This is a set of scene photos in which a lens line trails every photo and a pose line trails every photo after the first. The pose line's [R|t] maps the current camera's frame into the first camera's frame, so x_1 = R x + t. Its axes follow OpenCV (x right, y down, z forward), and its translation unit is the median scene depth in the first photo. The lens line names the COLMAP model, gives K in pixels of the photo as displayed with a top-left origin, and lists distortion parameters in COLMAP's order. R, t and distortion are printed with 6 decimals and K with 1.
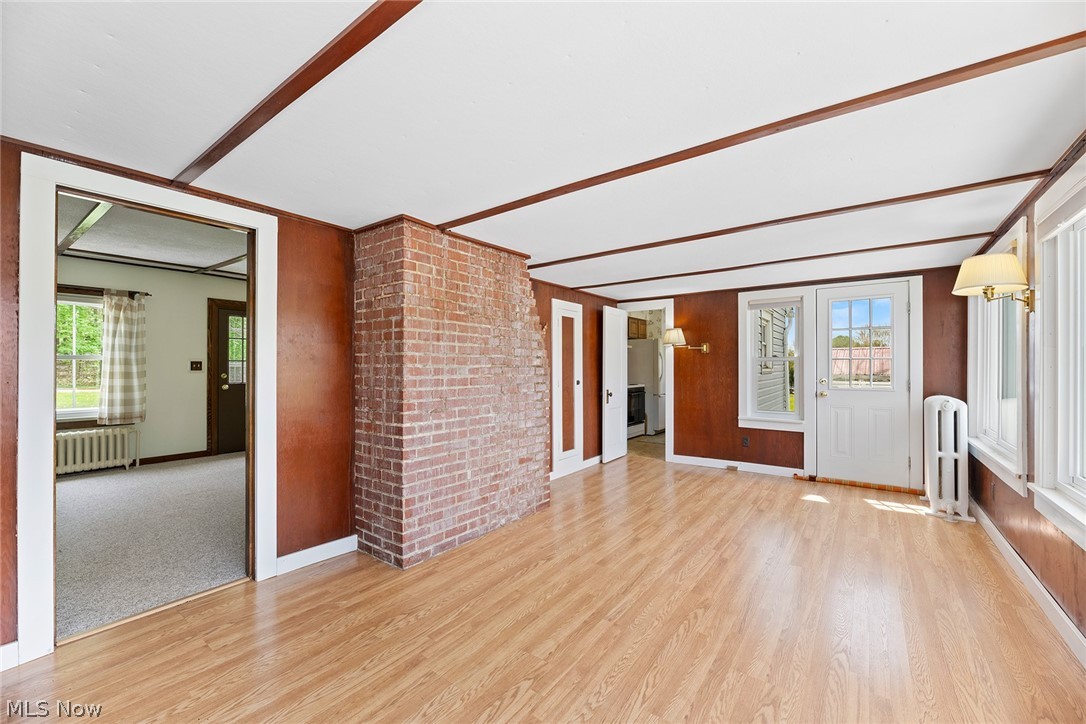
lens RADIAL K [[438.8, 0, 543.7], [0, 438.8, 366.4], [0, 0, 1]] dist [-0.000352, -0.000441]
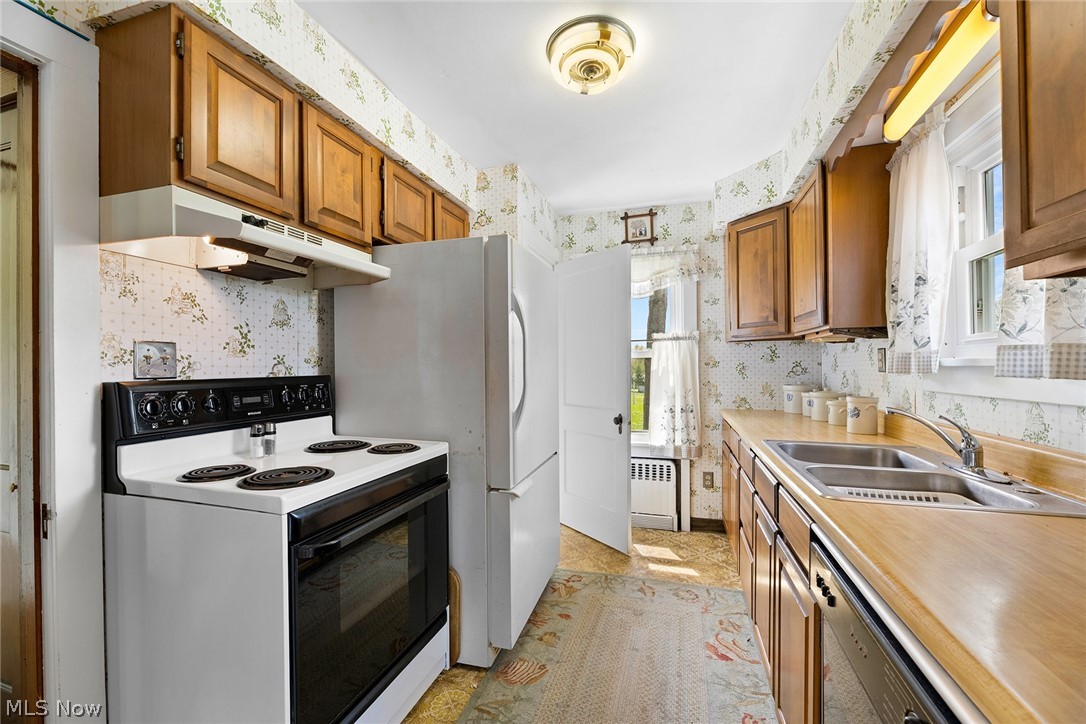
lens RADIAL K [[444.0, 0, 542.4], [0, 444.0, 365.1], [0, 0, 1]] dist [-0.002921, -0.000510]
pose [[0.942816, -0.003830, 0.333290, 0.470070], [0.005048, 0.999983, -0.002789, 0.009417], [-0.333274, 0.004312, 0.942820, 1.817367]]
